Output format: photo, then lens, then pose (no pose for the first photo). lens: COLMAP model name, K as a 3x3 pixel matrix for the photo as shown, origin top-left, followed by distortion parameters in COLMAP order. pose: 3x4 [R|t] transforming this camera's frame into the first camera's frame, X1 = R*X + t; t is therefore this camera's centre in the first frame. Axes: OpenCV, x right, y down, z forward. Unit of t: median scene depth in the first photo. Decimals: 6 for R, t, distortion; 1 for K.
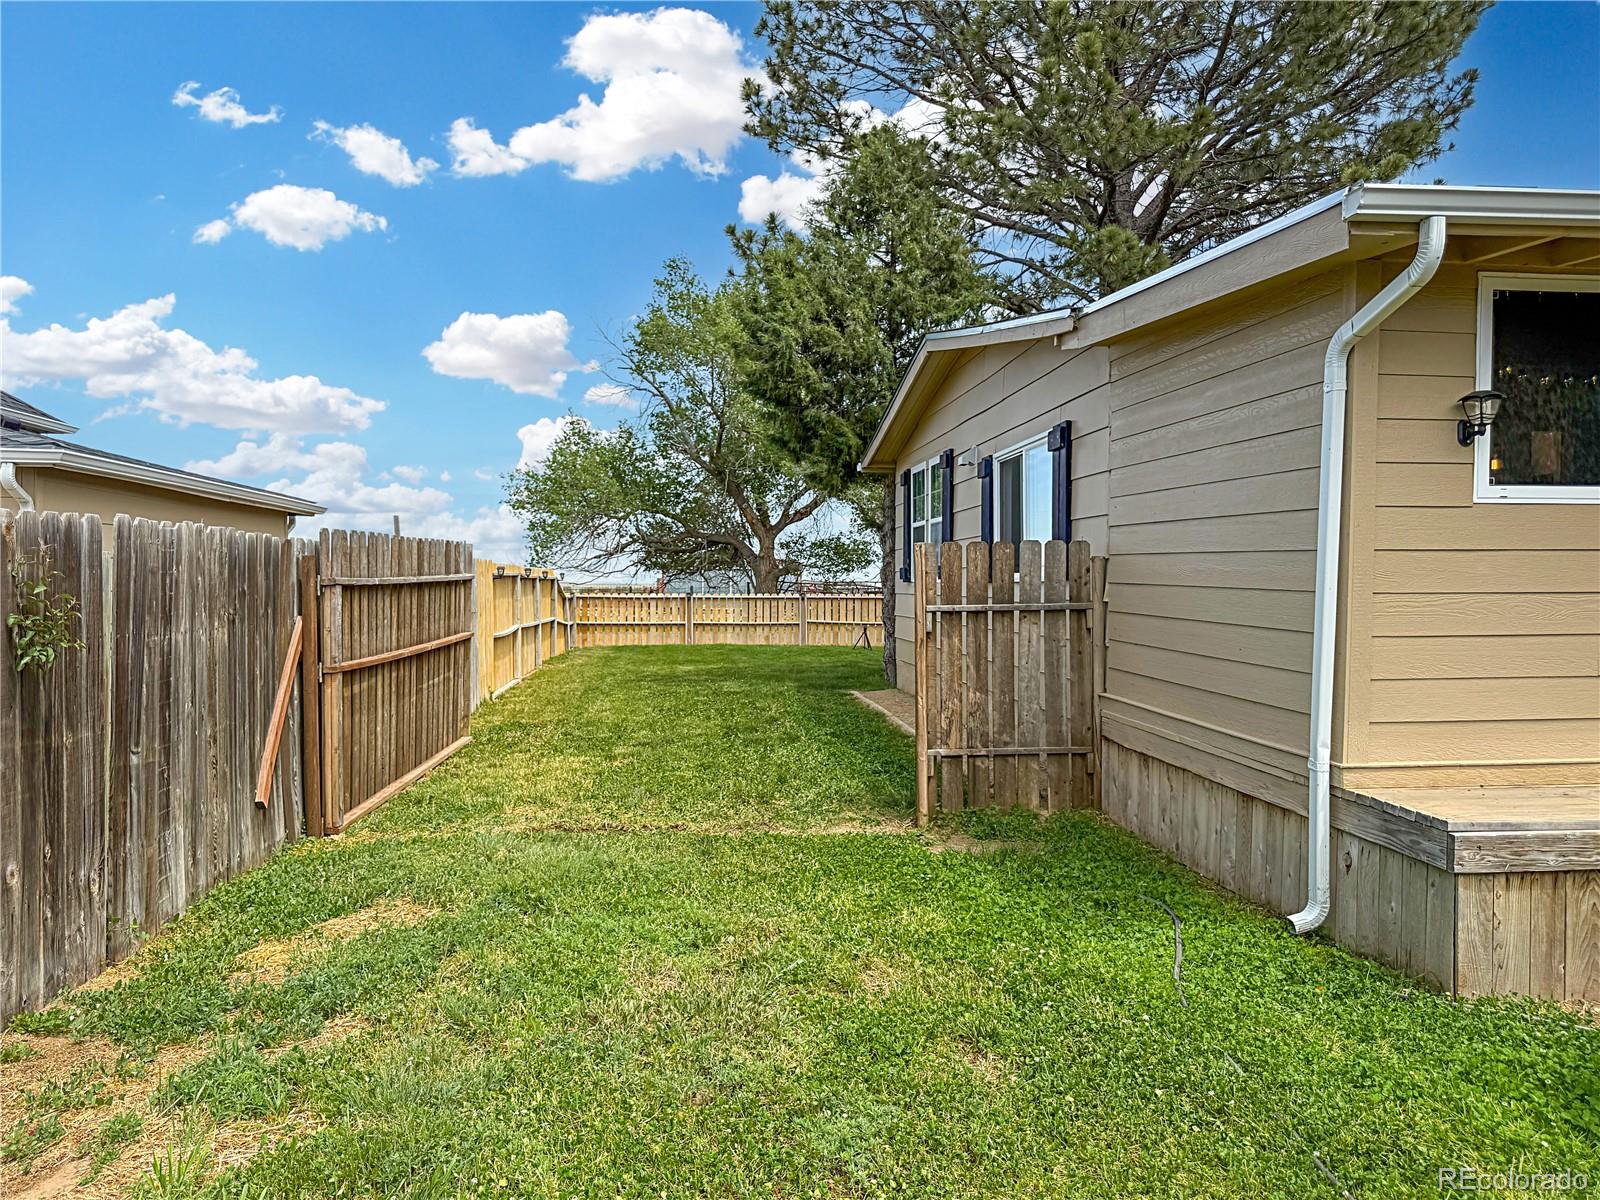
lens RADIAL K [[1123.7, 0, 800.0], [0, 1123.7, 600.0], [0, 0, 1]] dist [0.005609, -0.000769]
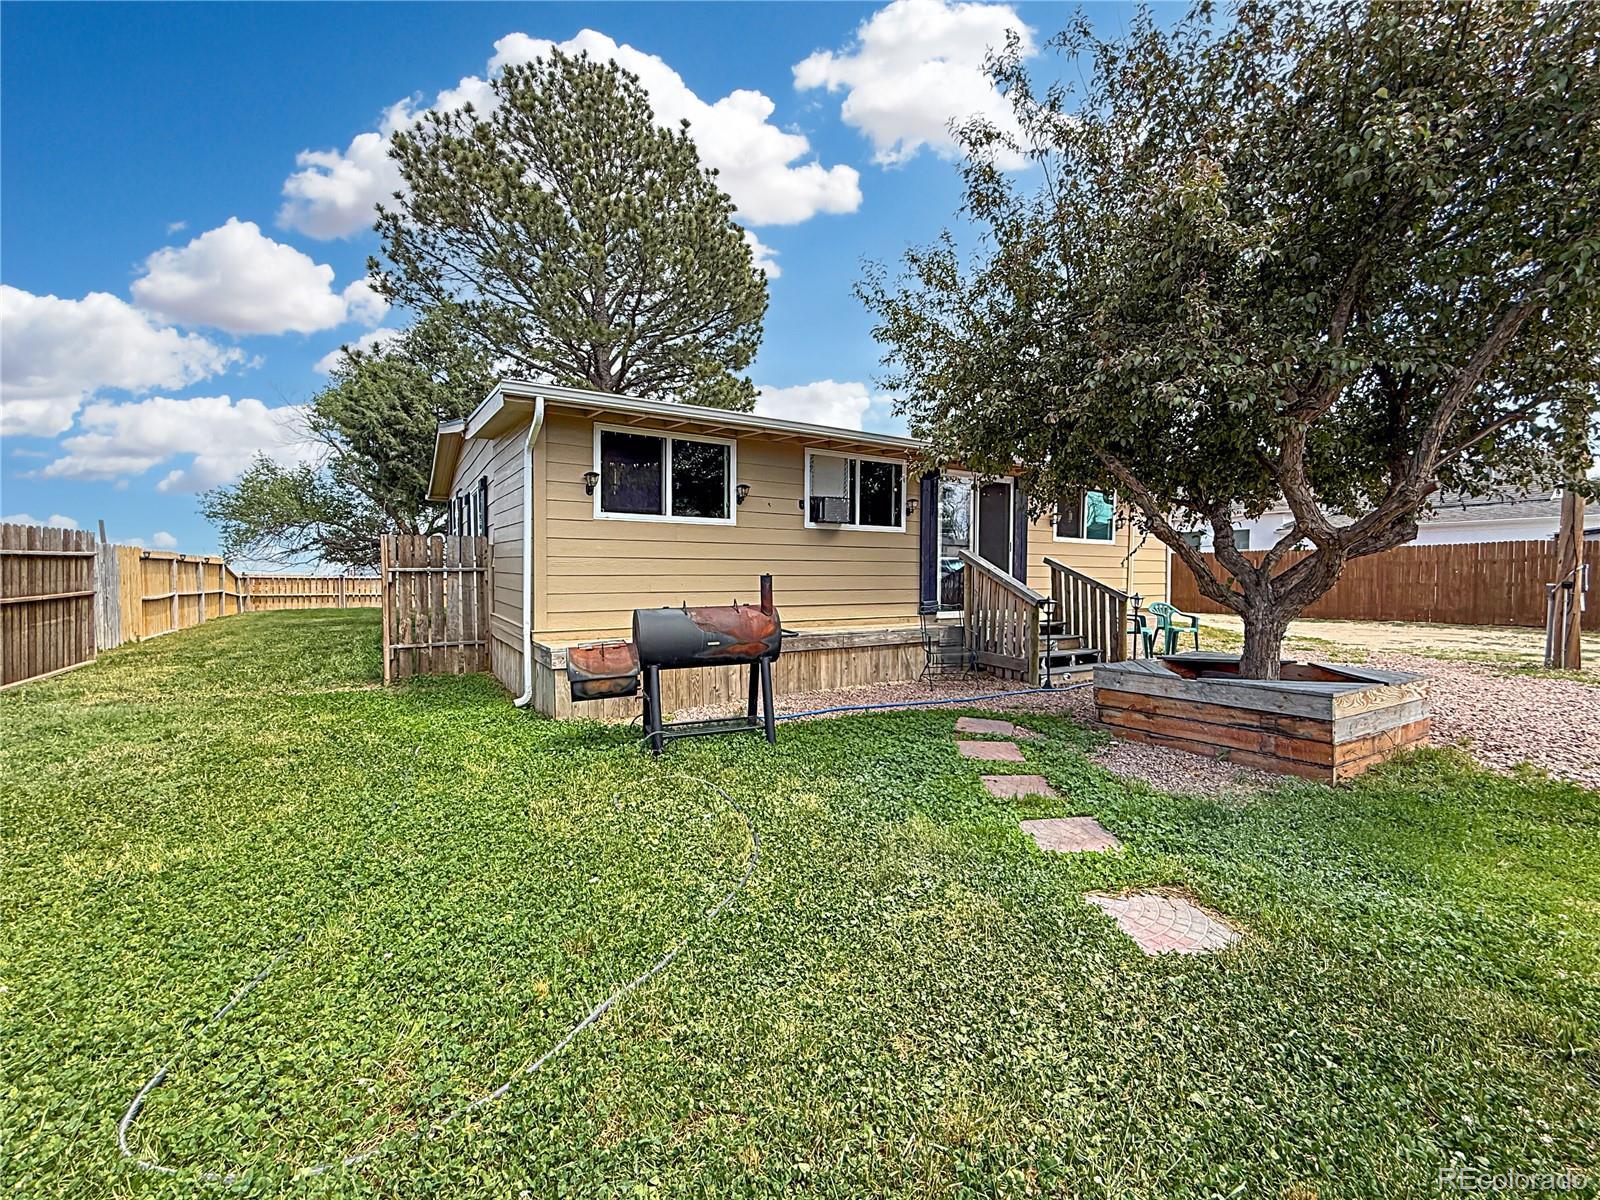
lens RADIAL K [[650.0, 0, 799.7], [0, 650.0, 579.6], [0, 0, 1]] dist [-0.014297, -0.000062]
pose [[0.895060, -0.001056, 0.445945, 0.125107], [0.005103, 0.999956, -0.007873, 0.018143], [-0.445917, 0.009323, 0.895026, -0.136956]]
